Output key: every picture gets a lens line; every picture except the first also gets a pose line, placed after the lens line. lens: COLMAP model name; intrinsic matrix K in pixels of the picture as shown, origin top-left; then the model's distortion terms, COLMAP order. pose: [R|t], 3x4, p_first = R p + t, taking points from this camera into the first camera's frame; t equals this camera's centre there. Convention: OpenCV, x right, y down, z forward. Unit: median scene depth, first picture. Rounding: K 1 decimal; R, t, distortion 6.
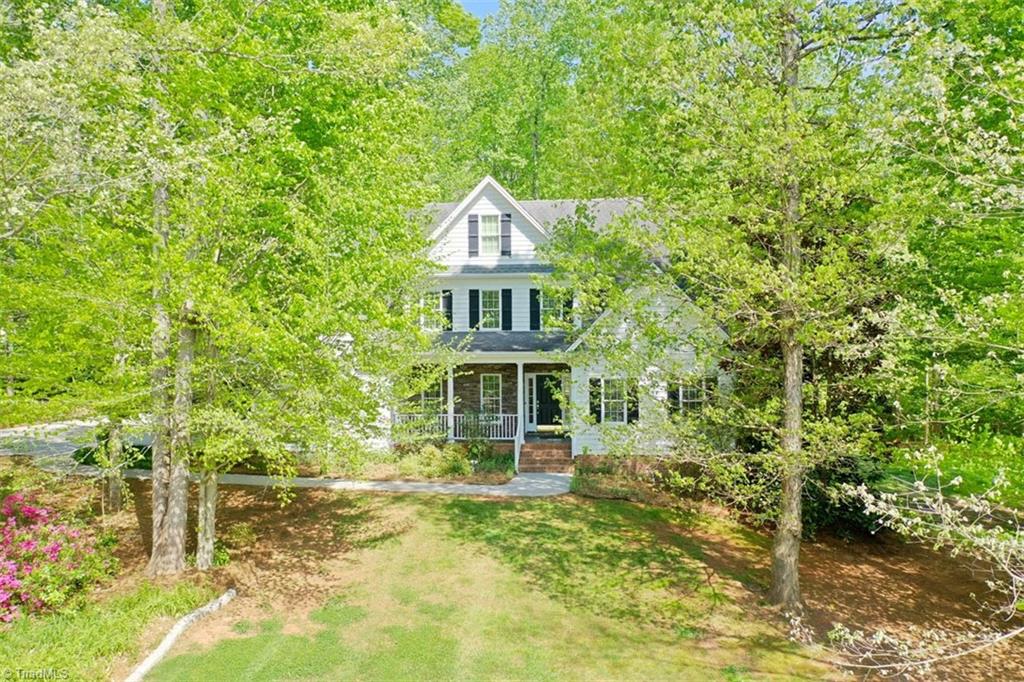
lens RADIAL K [[828.0, 0, 512.0], [0, 828.0, 341.0], [0, 0, 1]] dist [-0.001648, -0.000597]
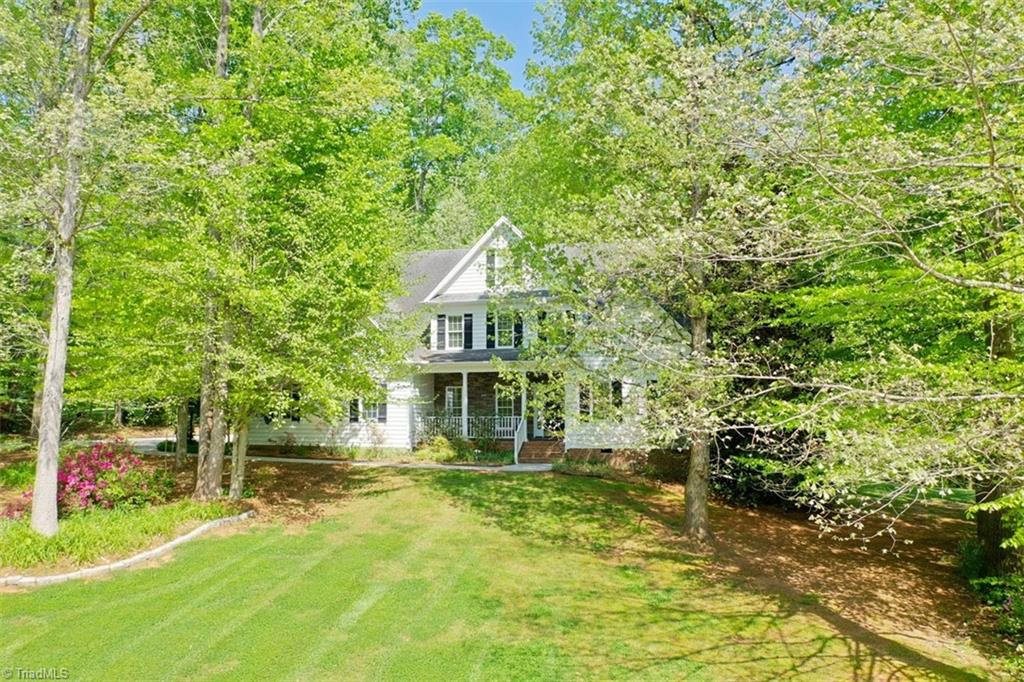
lens RADIAL K [[828.0, 0, 512.0], [0, 828.0, 341.0], [0, 0, 1]] dist [-0.001648, -0.000597]
pose [[0.992822, -0.006123, -0.119442, 0.122482], [-0.005957, 0.994918, -0.100517, 0.093507], [0.119451, 0.100507, 0.987740, -0.137189]]
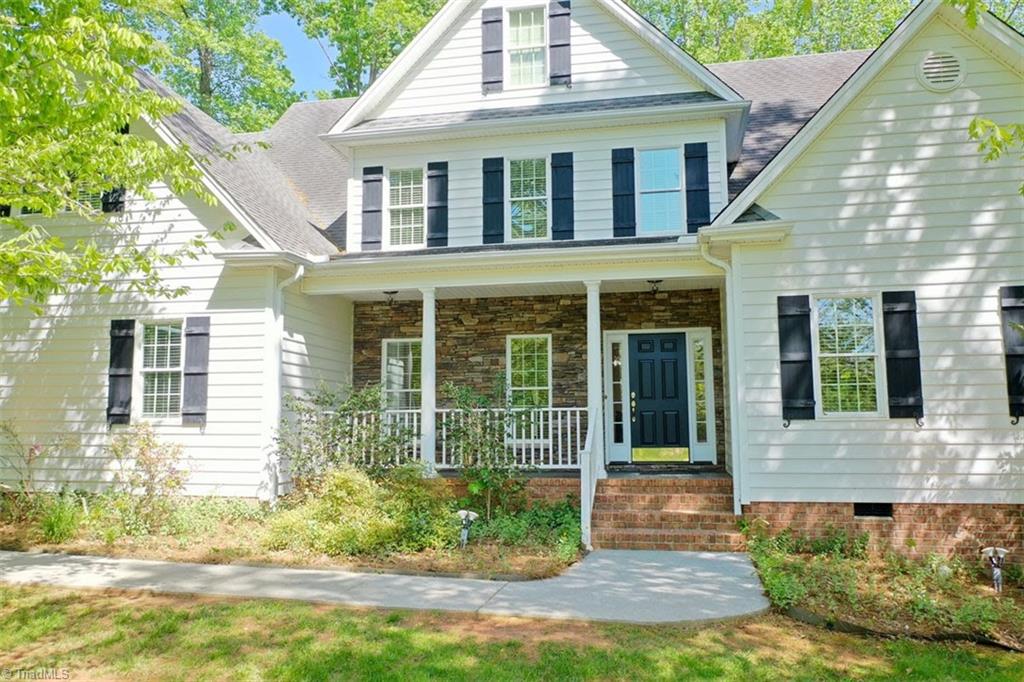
lens RADIAL K [[828.0, 0, 512.0], [0, 828.0, 341.0], [0, 0, 1]] dist [-0.001648, -0.000597]
pose [[0.996463, -0.008127, -0.083638, 0.003598], [-0.001710, 0.993146, -0.116867, 0.097429], [0.084014, 0.116597, 0.989620, 0.548906]]
